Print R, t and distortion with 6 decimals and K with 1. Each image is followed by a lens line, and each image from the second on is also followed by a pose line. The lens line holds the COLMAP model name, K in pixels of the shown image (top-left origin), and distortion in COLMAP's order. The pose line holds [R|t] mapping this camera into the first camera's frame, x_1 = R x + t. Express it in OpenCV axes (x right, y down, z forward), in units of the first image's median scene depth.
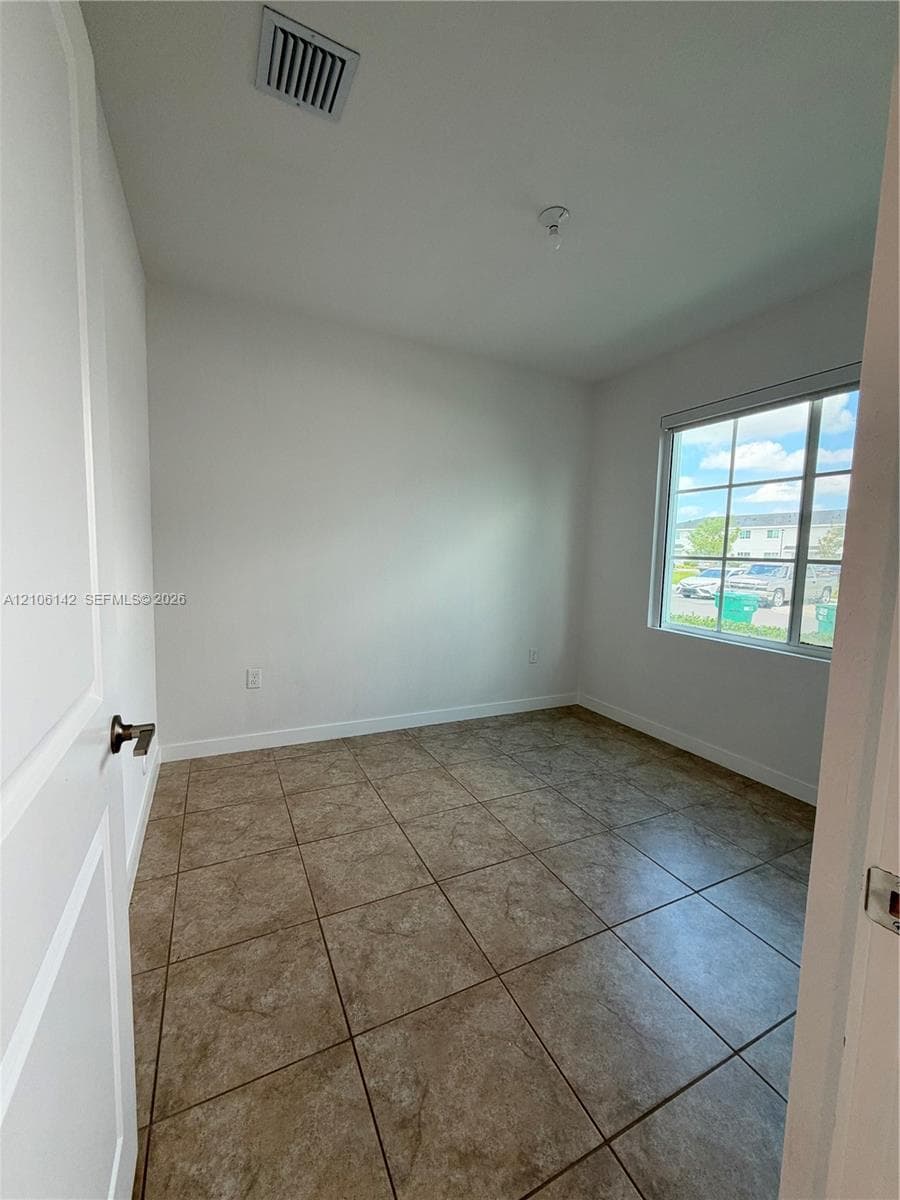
lens RADIAL K [[477.7, 0, 448.8], [0, 477.7, 599.7], [0, 0, 1]] dist [-0.000558, 0.000049]
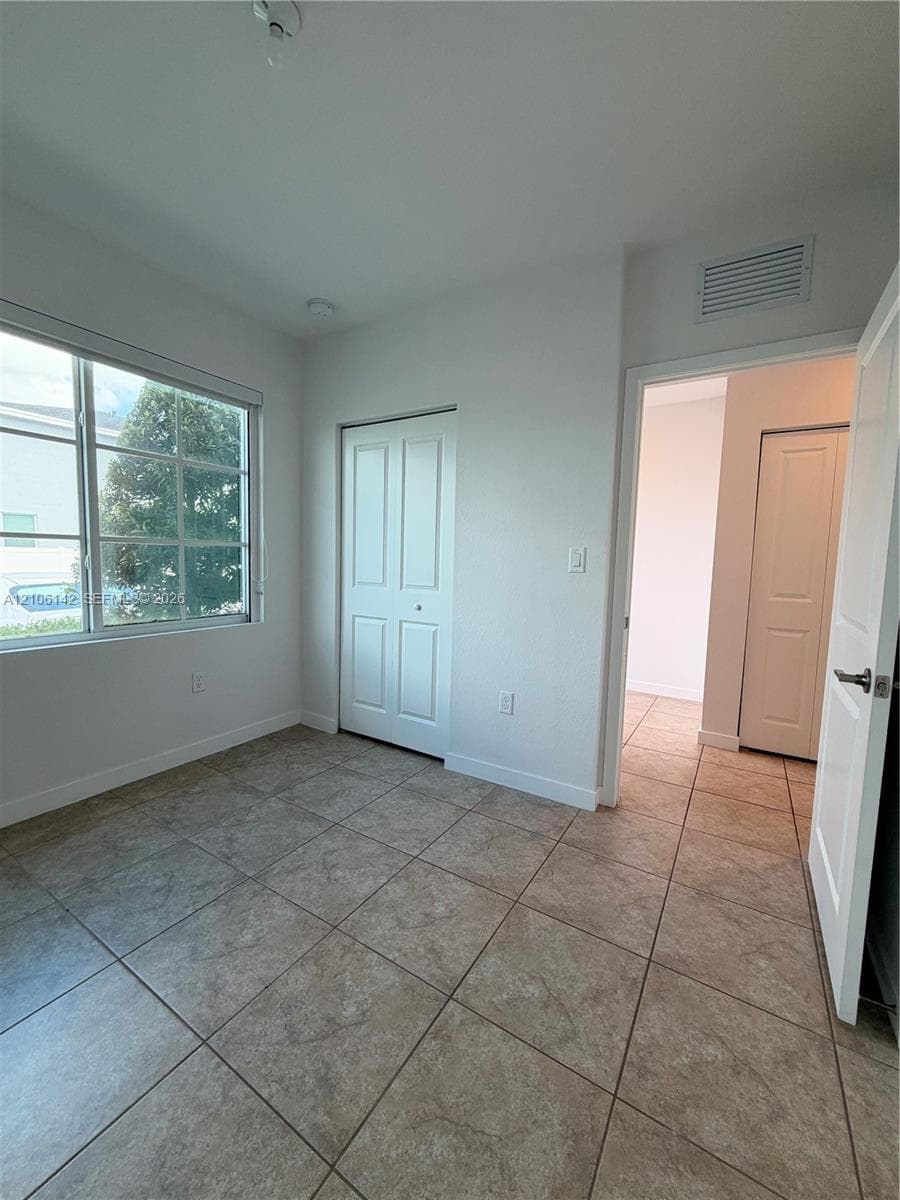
lens RADIAL K [[477.7, 0, 448.8], [0, 477.7, 597.0], [0, 0, 1]] dist [-0.000558, 0.000049]
pose [[-0.526173, -0.112296, 0.842931, -0.562757], [0.043661, 0.986368, 0.158659, -0.121138], [-0.849256, 0.120285, -0.514097, 1.290539]]
